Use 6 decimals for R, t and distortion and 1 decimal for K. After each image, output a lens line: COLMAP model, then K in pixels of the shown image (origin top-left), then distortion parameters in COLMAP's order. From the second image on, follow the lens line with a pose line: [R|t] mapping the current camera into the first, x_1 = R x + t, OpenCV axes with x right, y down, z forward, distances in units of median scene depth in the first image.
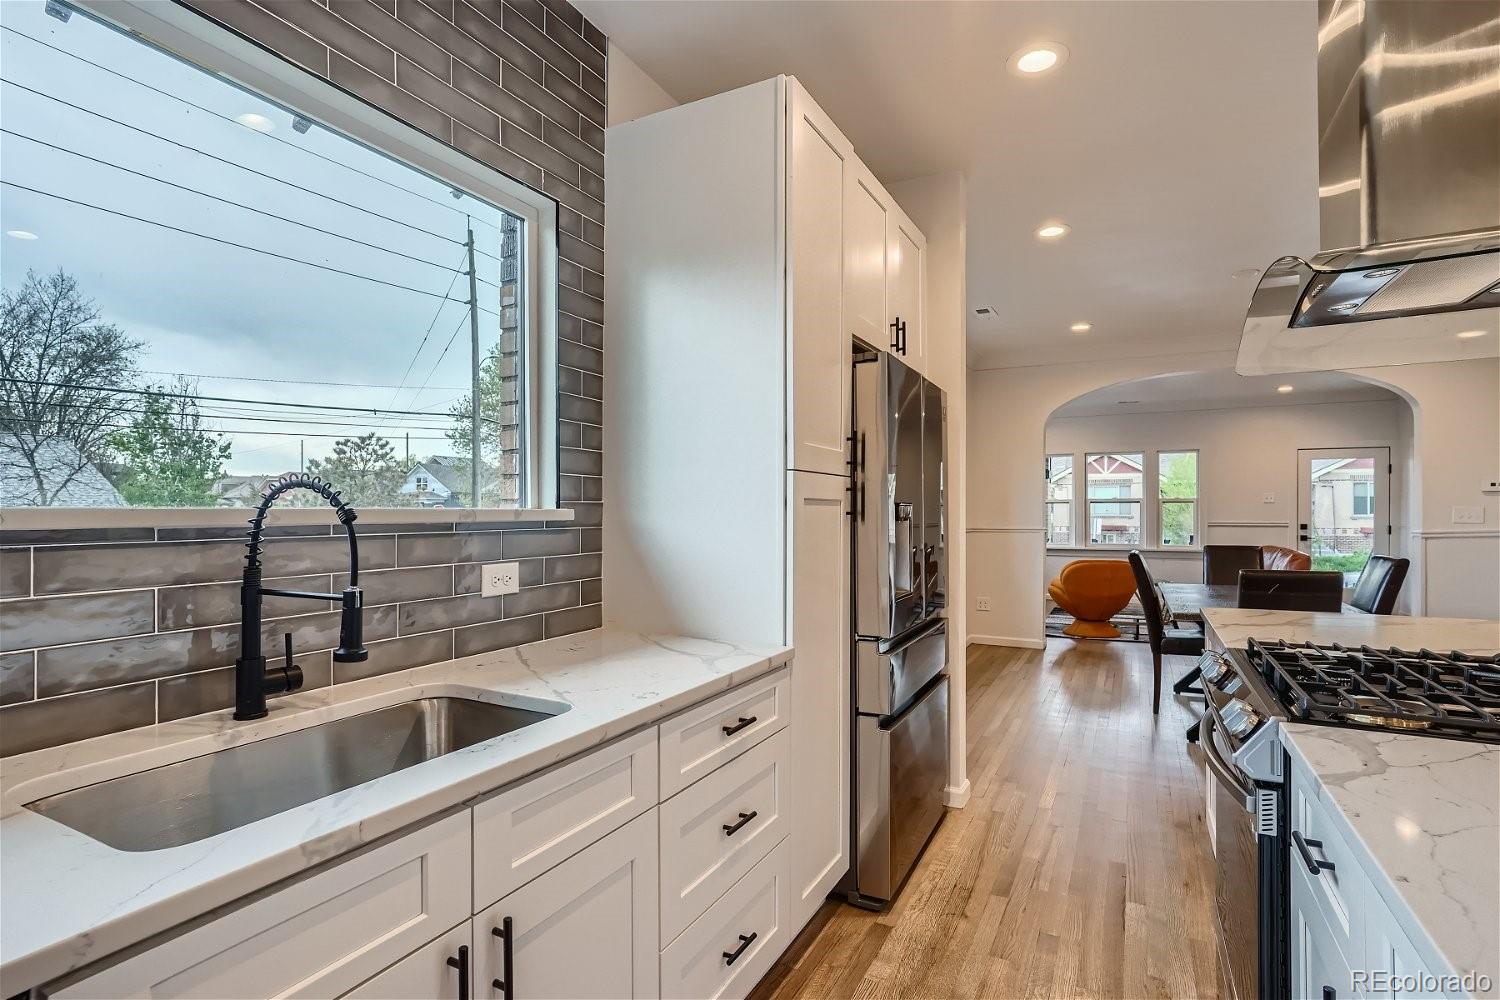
lens RADIAL K [[734.3, 0, 747.5], [0, 734.3, 511.9], [0, 0, 1]] dist [-0.022402, 0.009782]
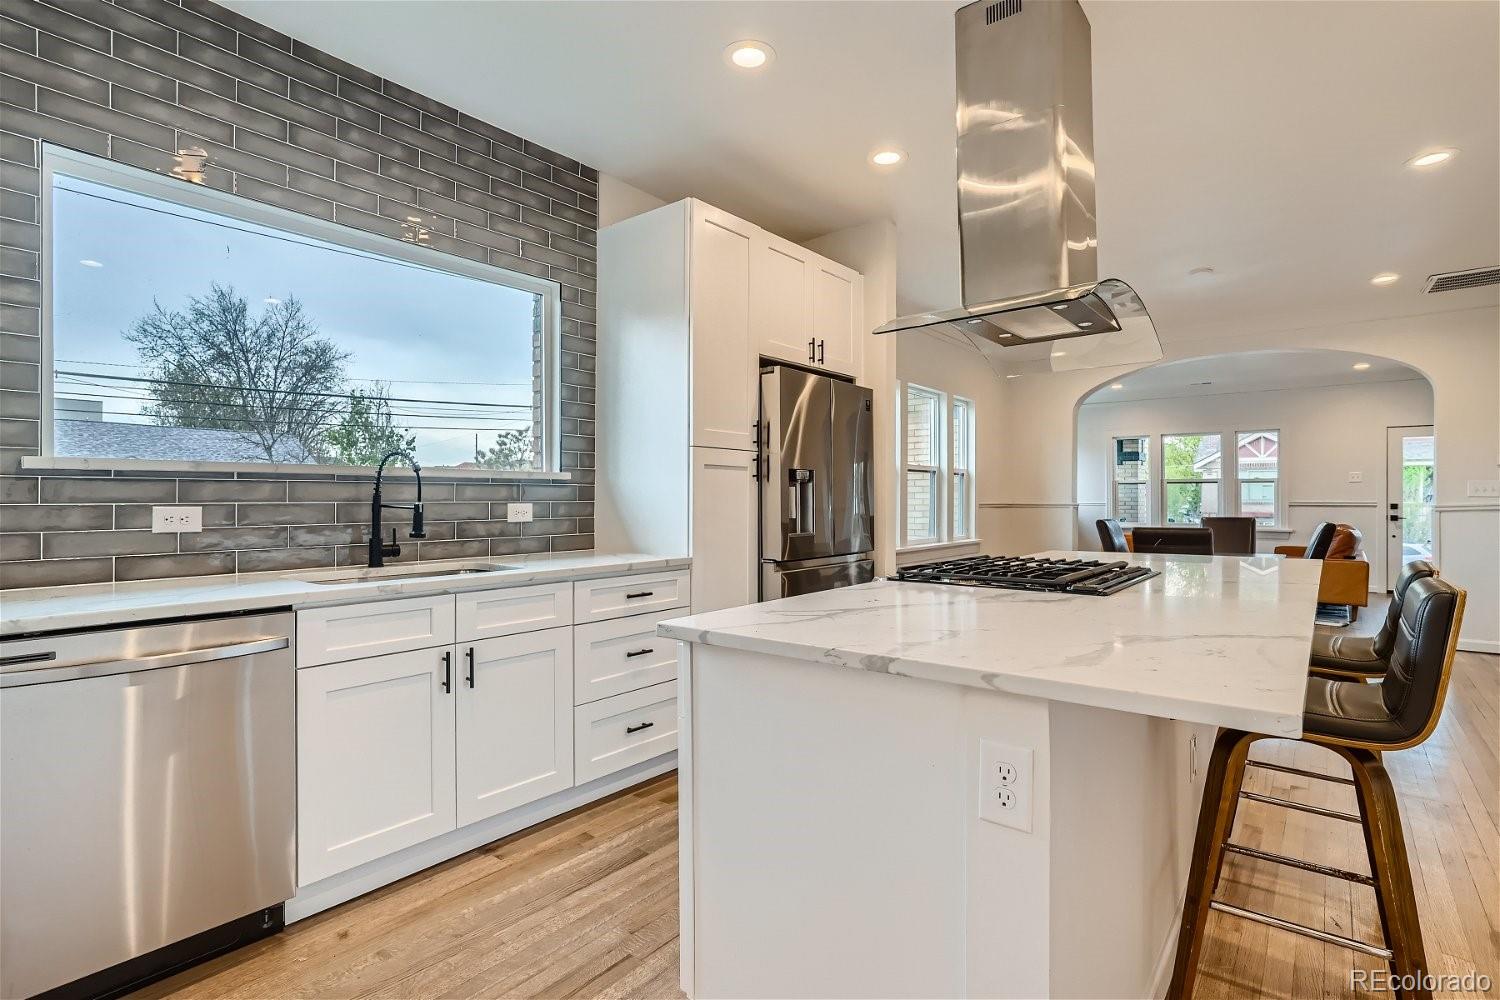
lens RADIAL K [[734.3, 0, 754.1], [0, 734.3, 494.8], [0, 0, 1]] dist [-0.022402, 0.009782]
pose [[0.982076, -0.000038, -0.188484, 0.431602], [-0.001330, 0.999974, -0.007131, 0.052043], [0.188480, 0.007254, 0.982050, -0.471852]]
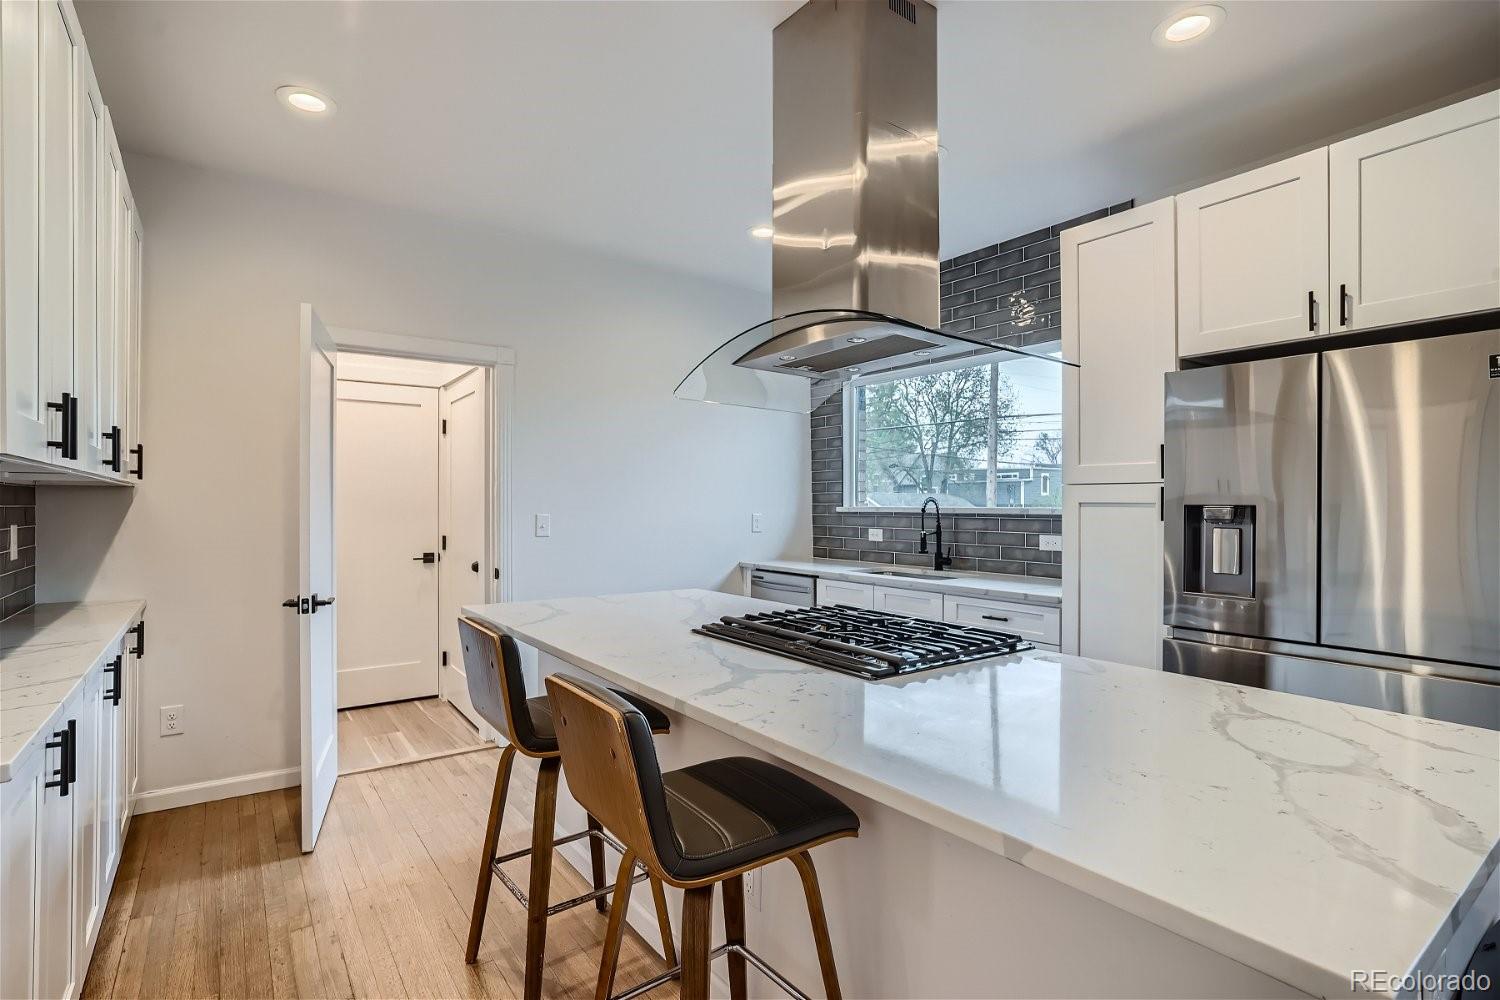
lens RADIAL K [[734.3, 0, 762.4], [0, 734.3, 526.4], [0, 0, 1]] dist [-0.022402, 0.009782]
pose [[-0.410050, 0.025104, -0.911718, 1.537541], [-0.008031, 0.999483, 0.031132, -0.009153], [0.912028, 0.020087, -0.409636, 0.925786]]
